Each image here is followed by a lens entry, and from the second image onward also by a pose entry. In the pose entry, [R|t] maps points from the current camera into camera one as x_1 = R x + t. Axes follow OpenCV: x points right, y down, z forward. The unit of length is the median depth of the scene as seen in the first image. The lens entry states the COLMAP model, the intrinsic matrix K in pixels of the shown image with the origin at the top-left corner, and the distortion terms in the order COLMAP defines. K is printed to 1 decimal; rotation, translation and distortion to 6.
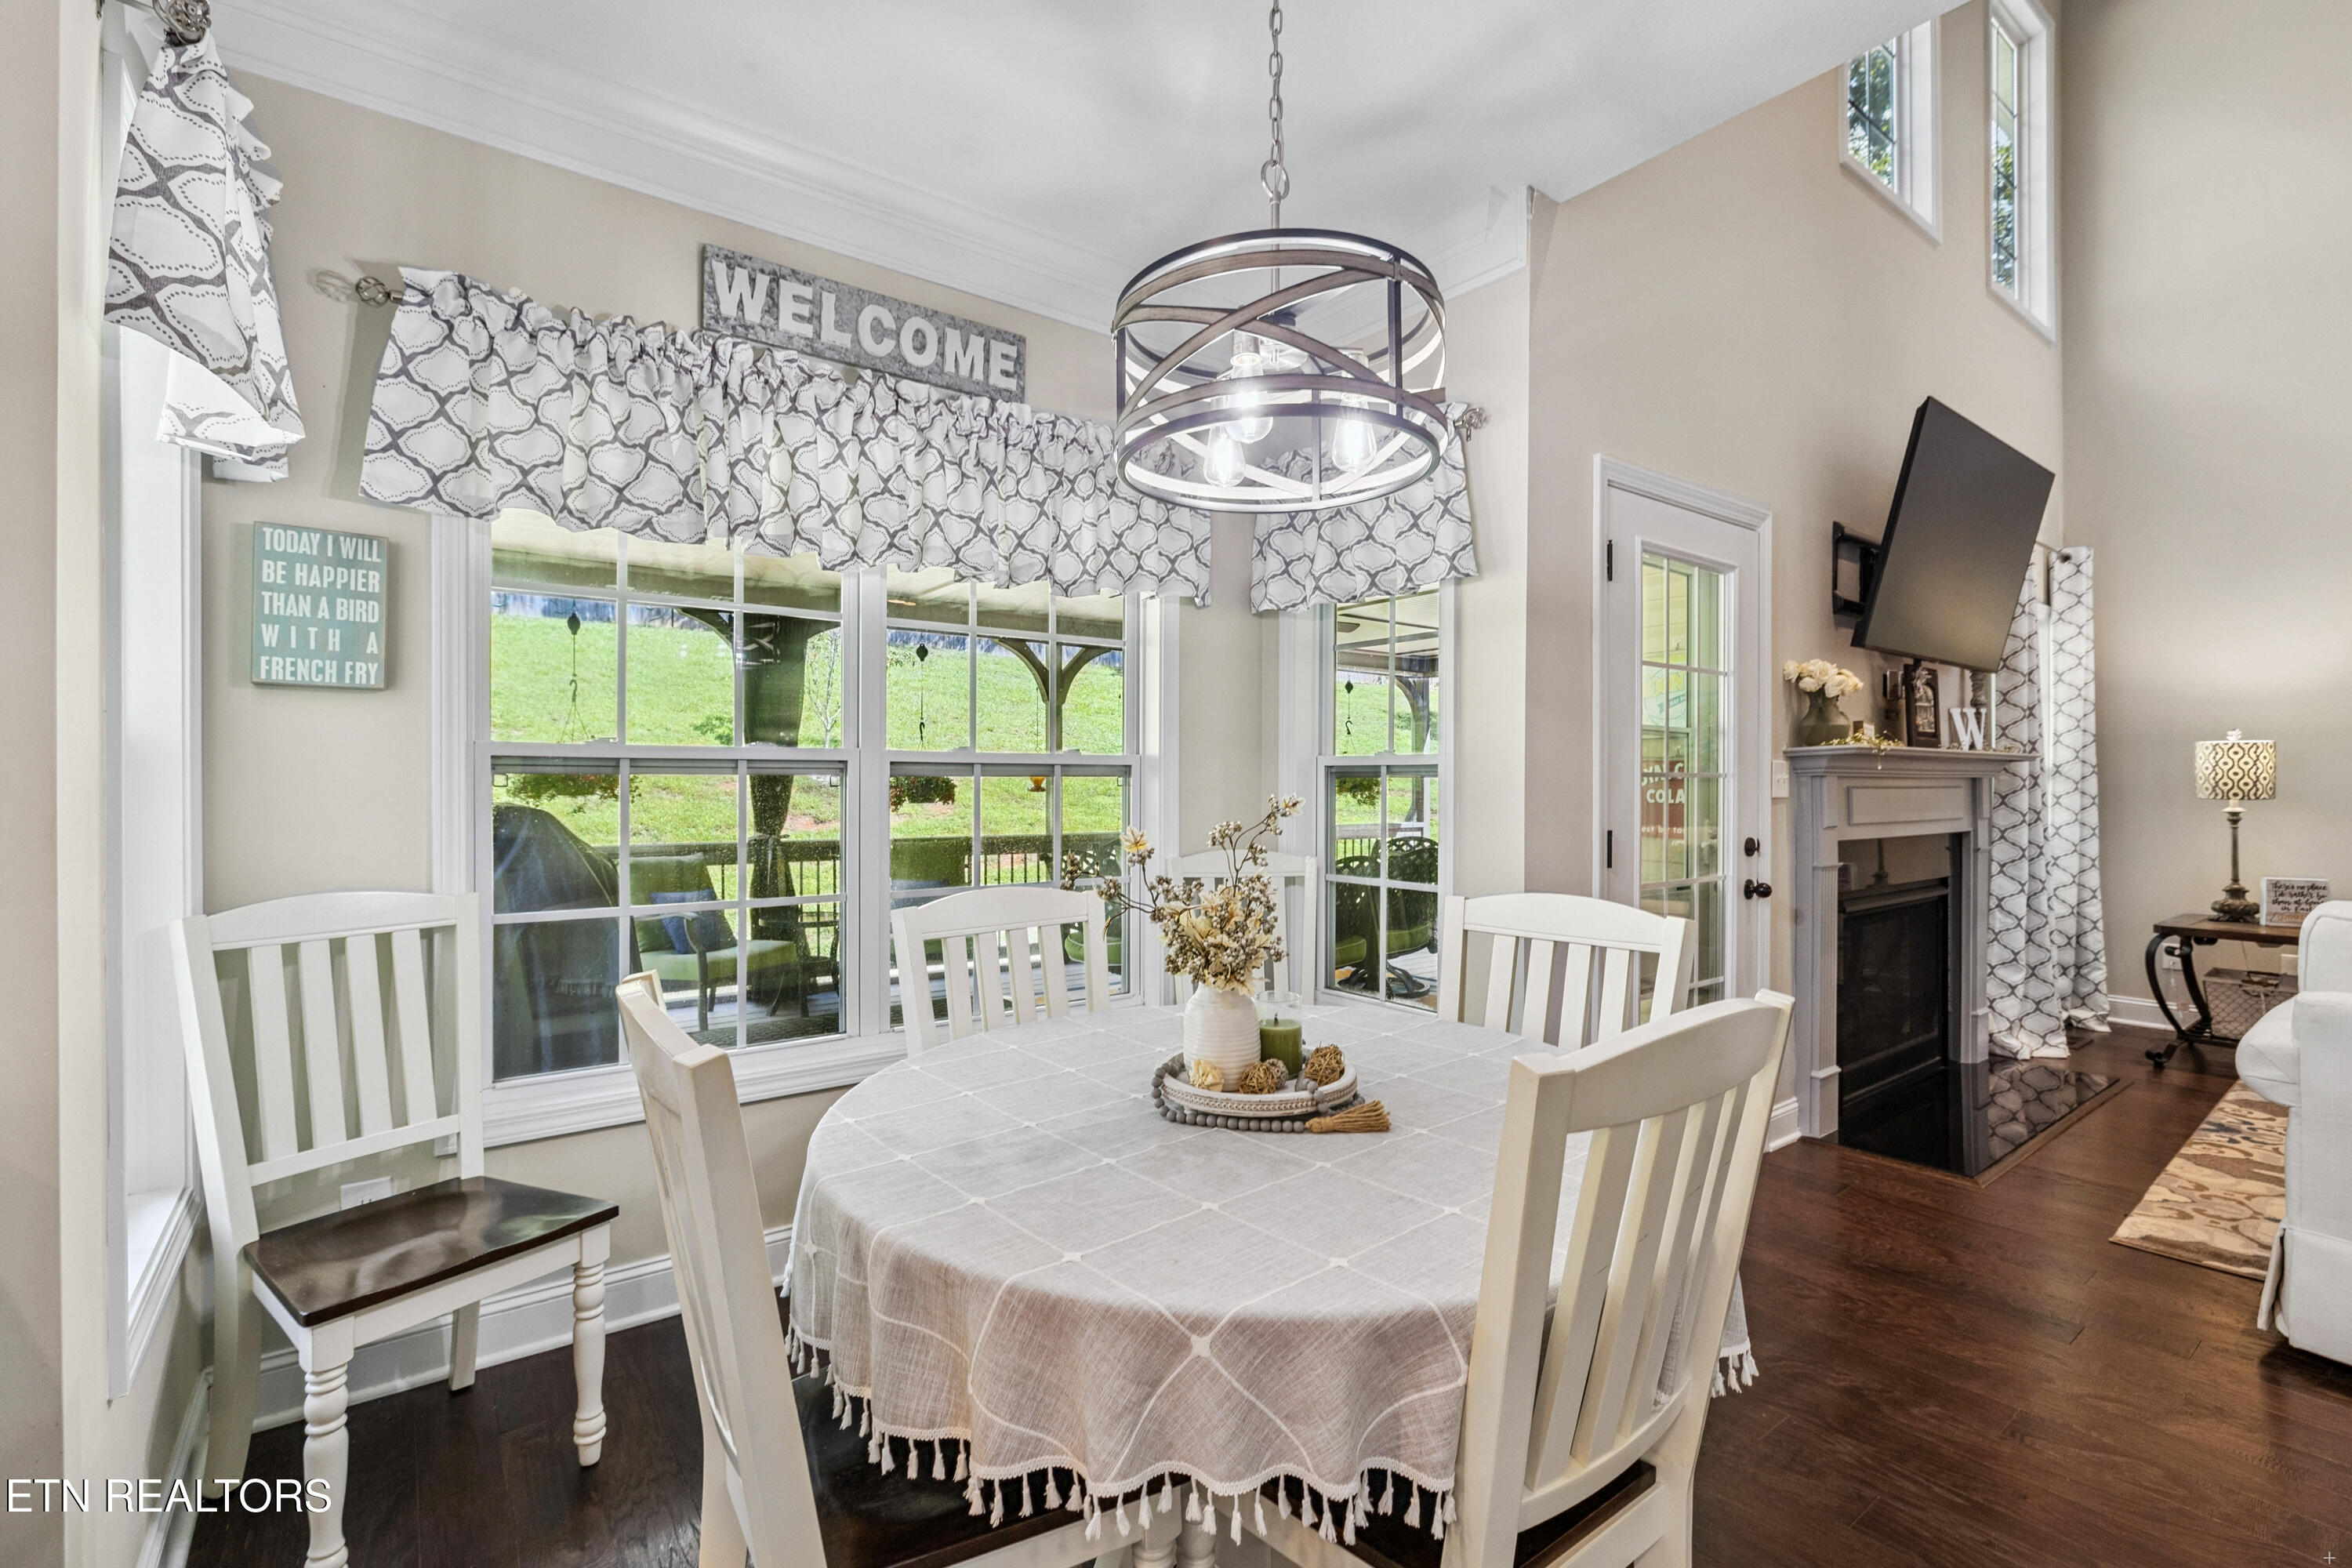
lens RADIAL K [[1046.7, 0, 1177.0], [0, 1046.7, 782.7], [0, 0, 1]] dist [-0.004472, 0.000067]
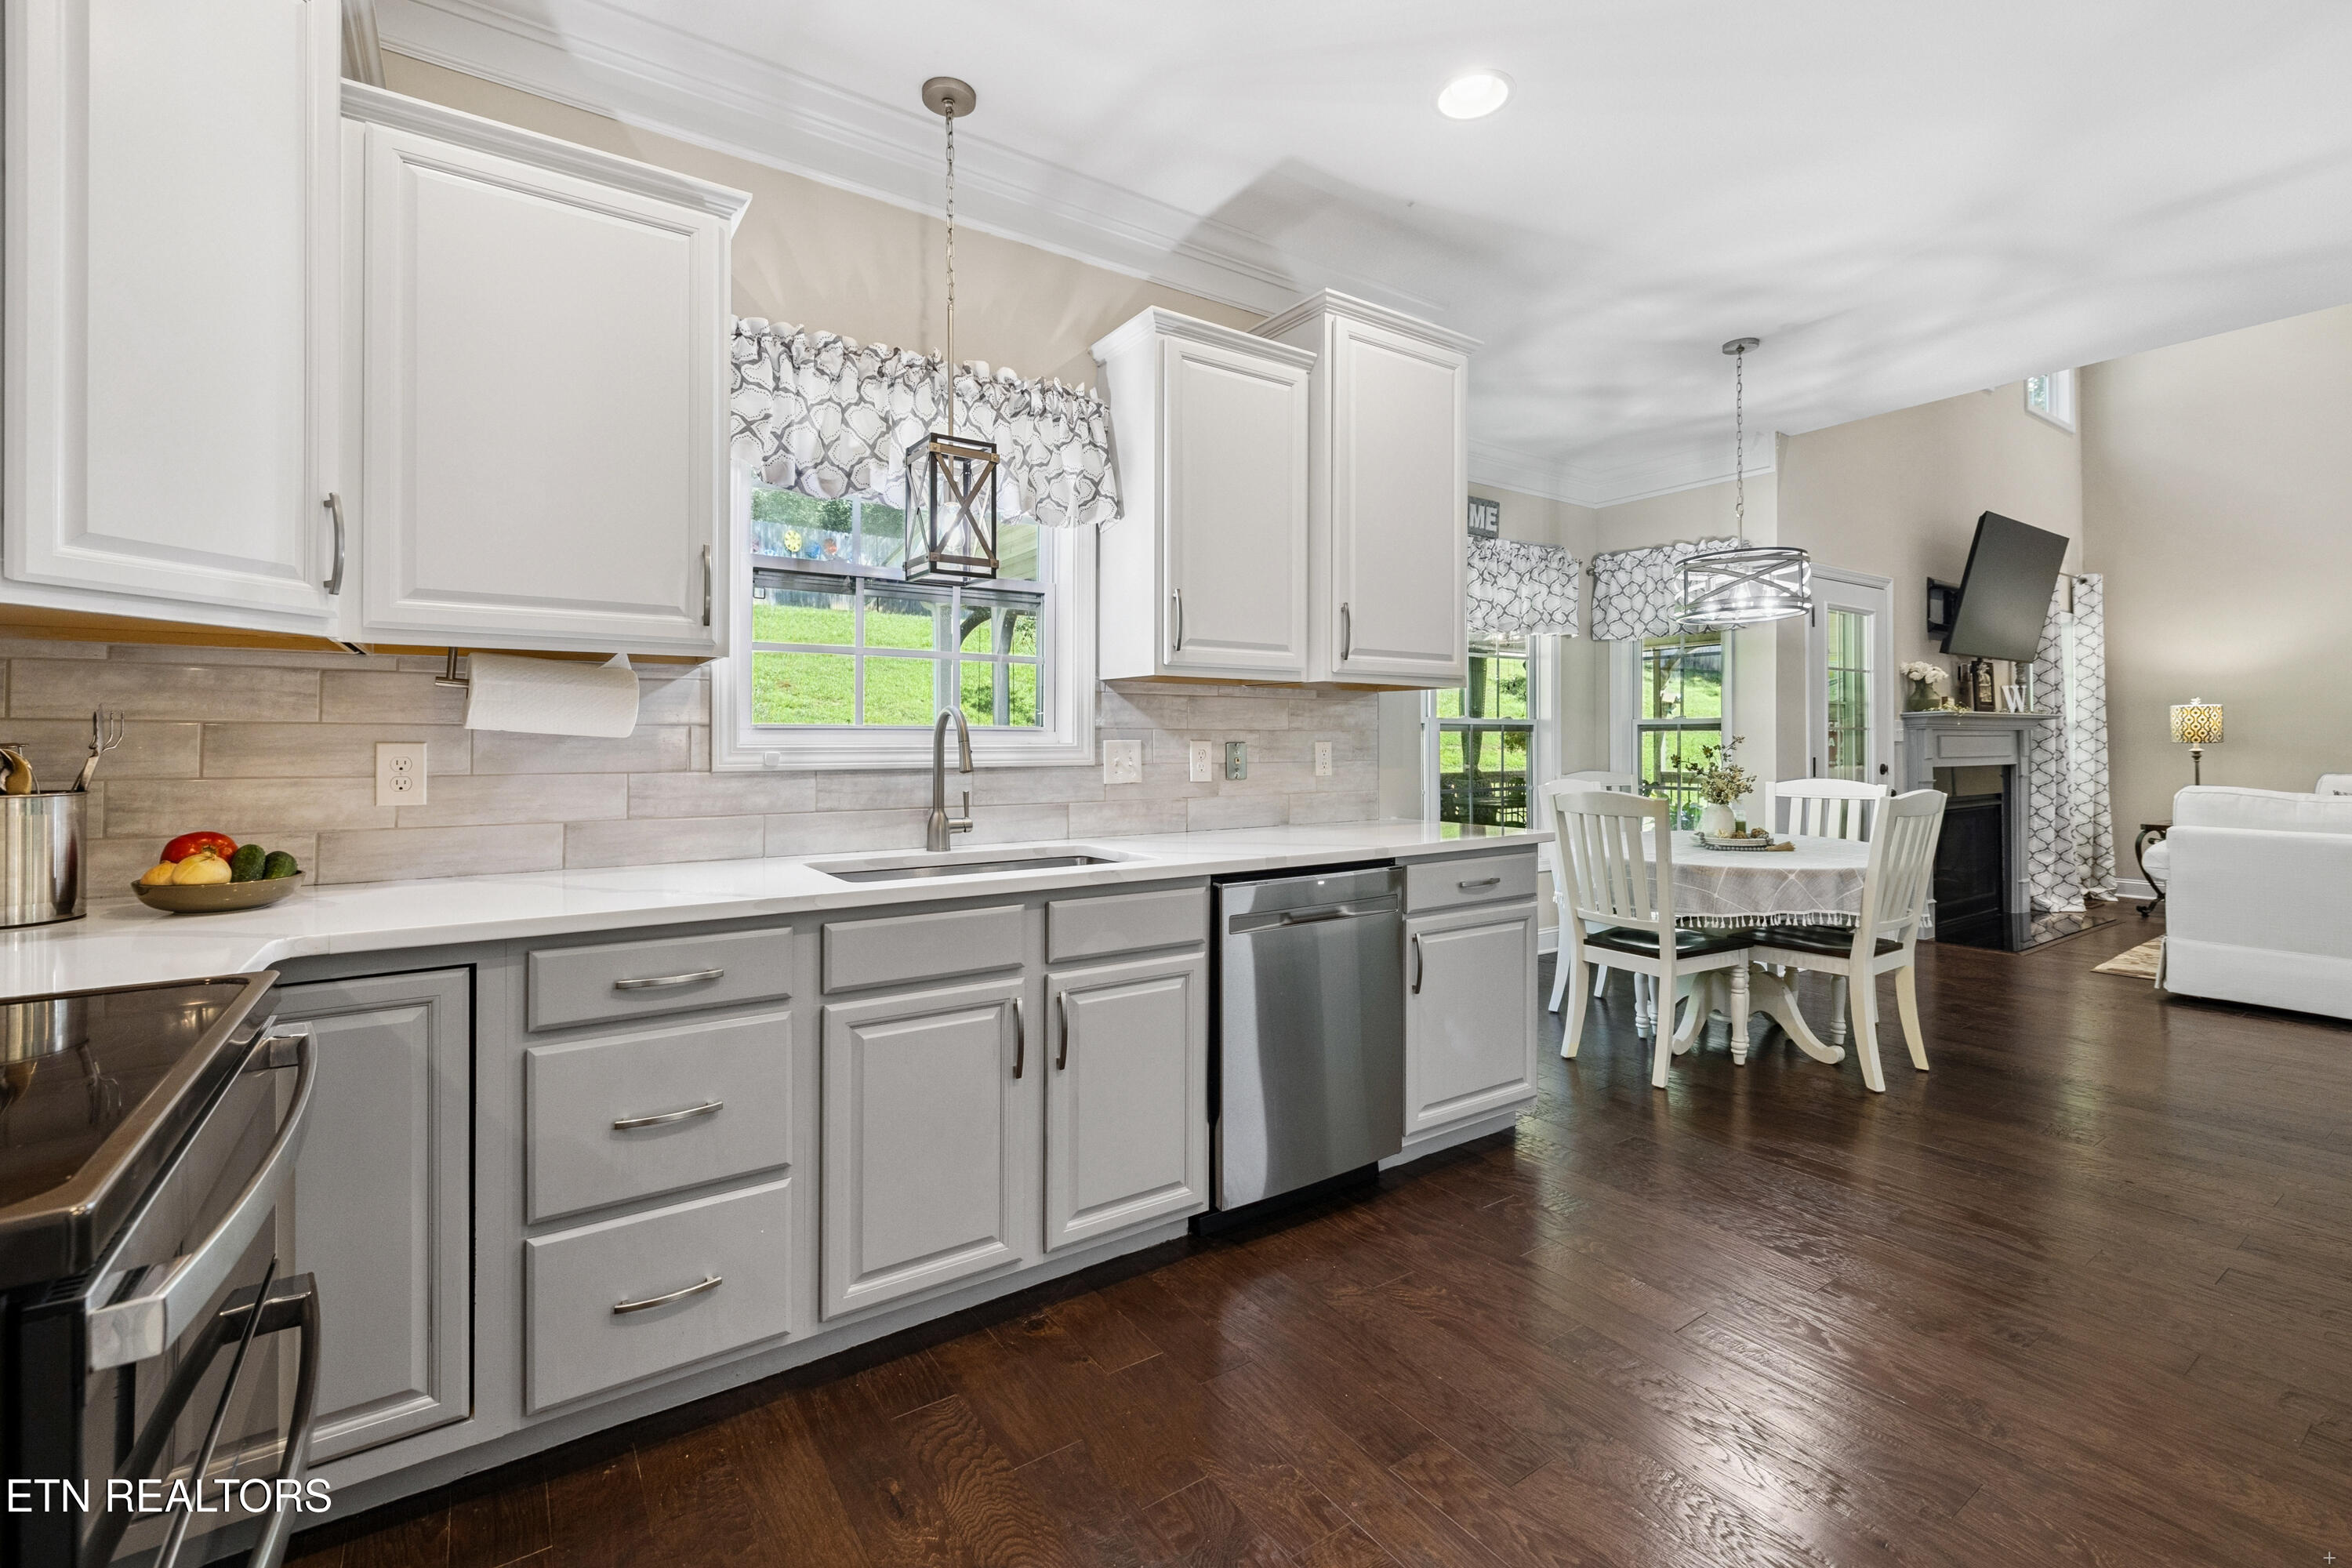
lens RADIAL K [[1003.0, 0, 1188.9], [0, 1003.0, 735.7], [0, 0, 1]] dist [0.000266, 0.000562]
pose [[0.998862, -0.004892, -0.047435, -0.406190], [0.004562, 0.999965, -0.007062, 0.008697], [0.047468, 0.006837, 0.998849, -0.560390]]
